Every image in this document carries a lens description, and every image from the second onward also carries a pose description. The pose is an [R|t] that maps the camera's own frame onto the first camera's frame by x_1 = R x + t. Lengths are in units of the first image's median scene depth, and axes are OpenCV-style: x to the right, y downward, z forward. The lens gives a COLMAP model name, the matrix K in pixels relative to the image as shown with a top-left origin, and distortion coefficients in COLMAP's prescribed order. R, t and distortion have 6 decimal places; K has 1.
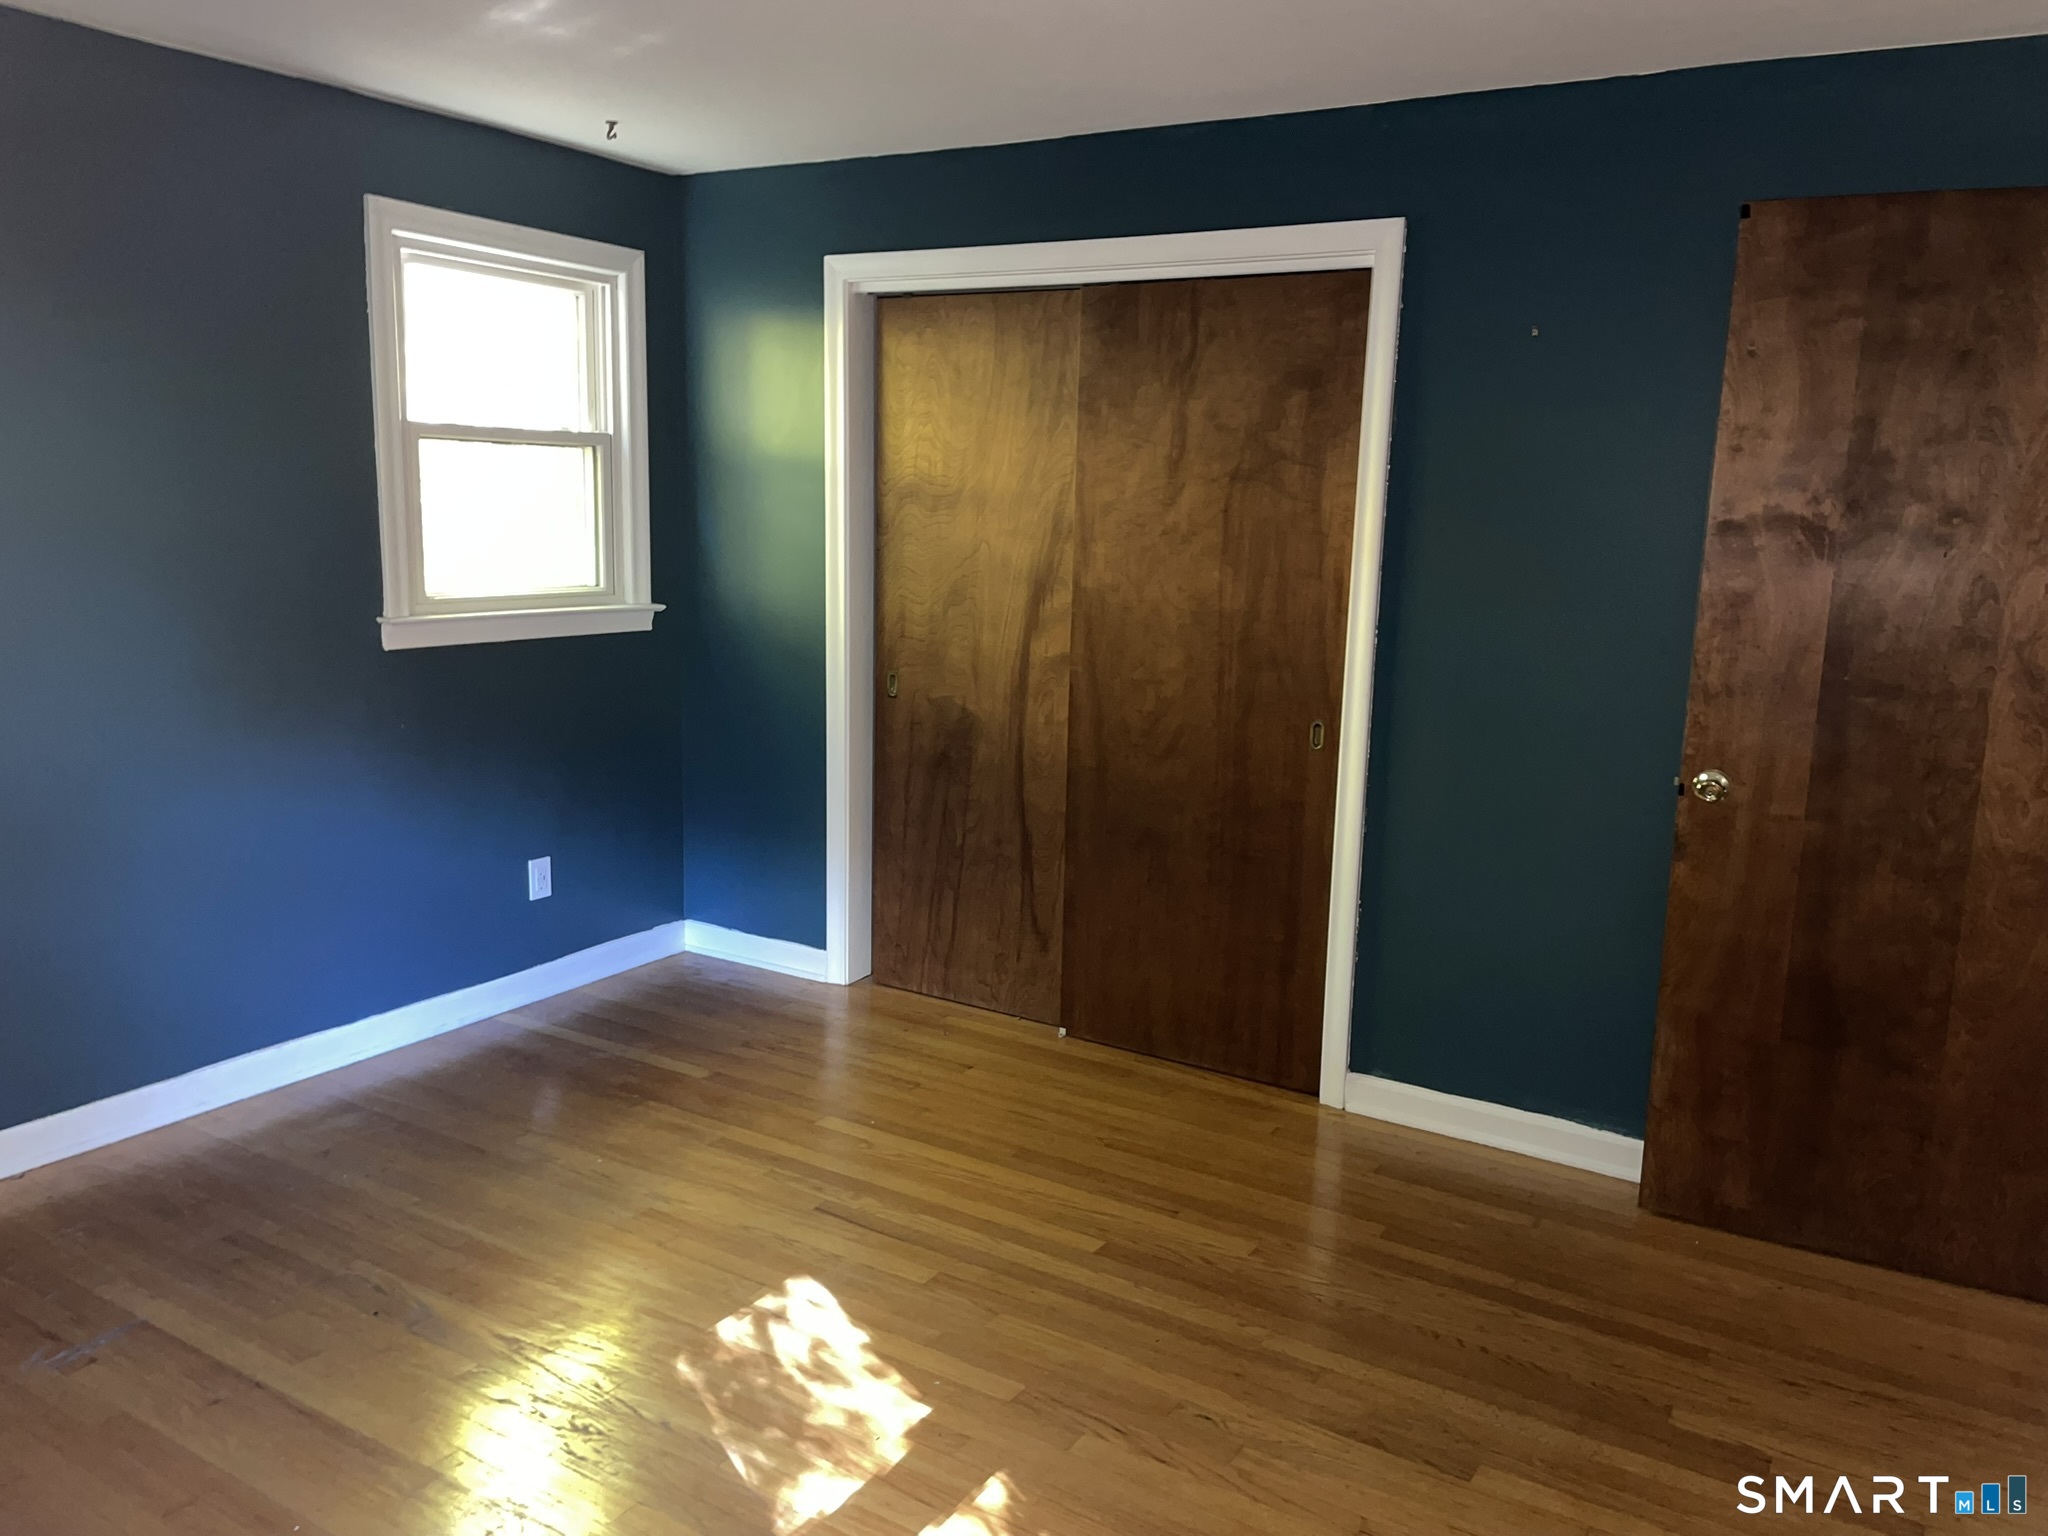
lens RADIAL K [[1594.4, 0, 1030.5], [0, 1594.4, 805.0], [0, 0, 1]] dist [0.025239, -0.011940]
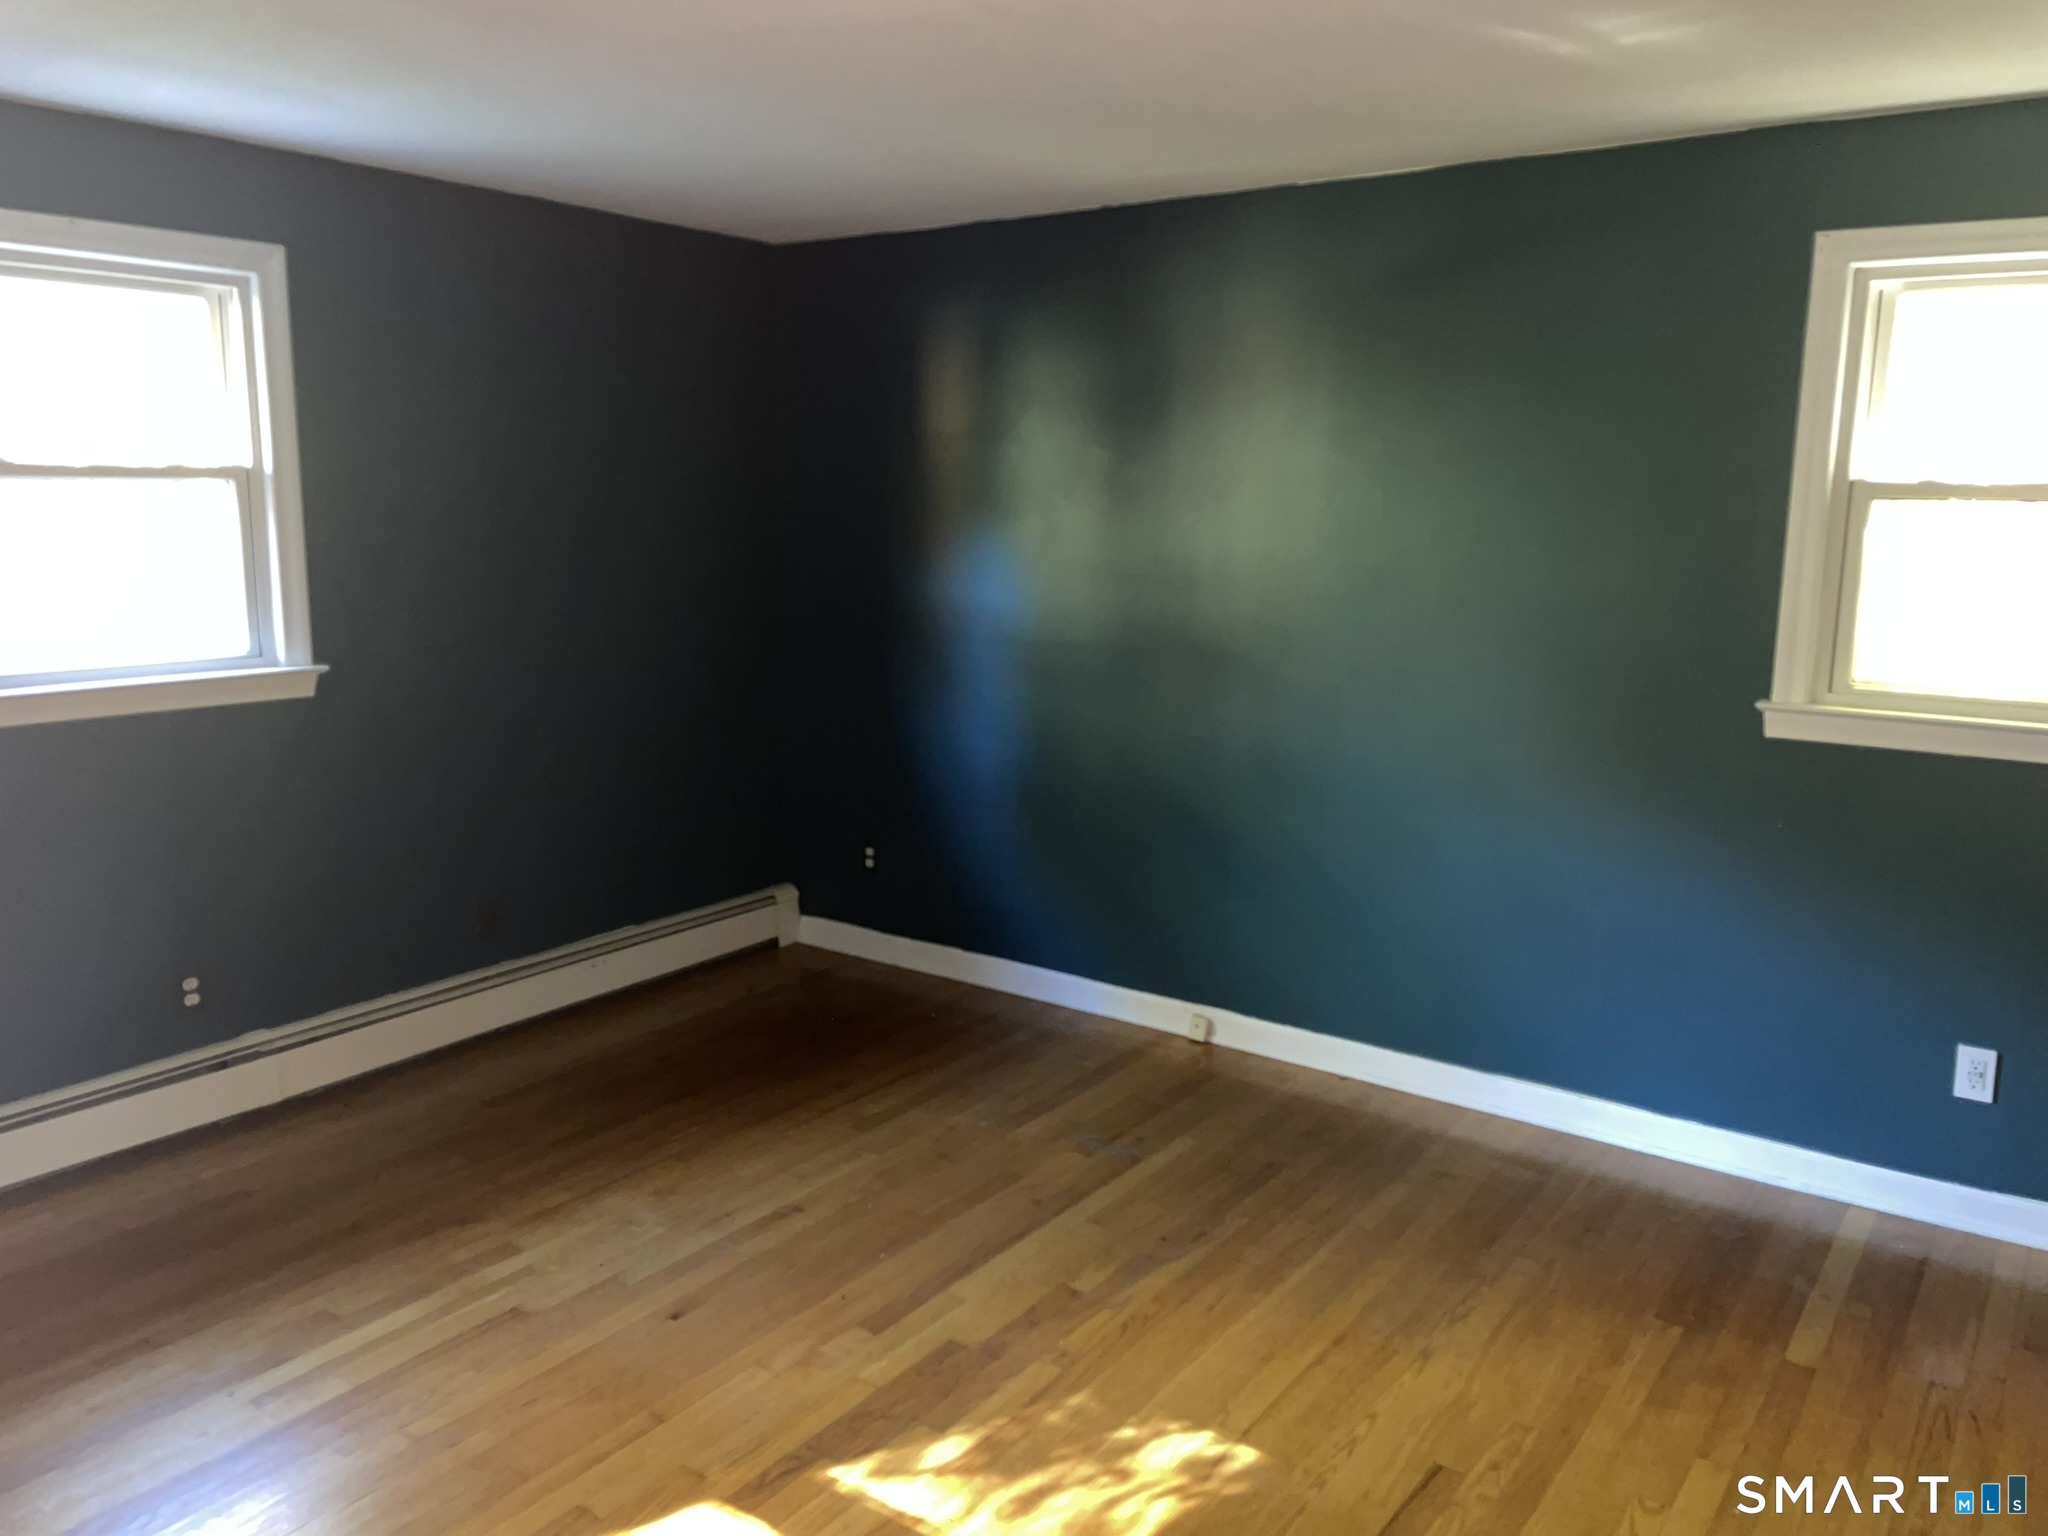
lens RADIAL K [[1503.7, 0, 1024.0], [0, 1503.7, 768.0], [0, 0, 1]] dist [0.006851, -0.001947]
pose [[-0.074070, 0.143511, -0.986873, 0.488119], [-0.225709, 0.961499, 0.156762, -0.124878], [0.971375, 0.234357, -0.038826, 0.671909]]
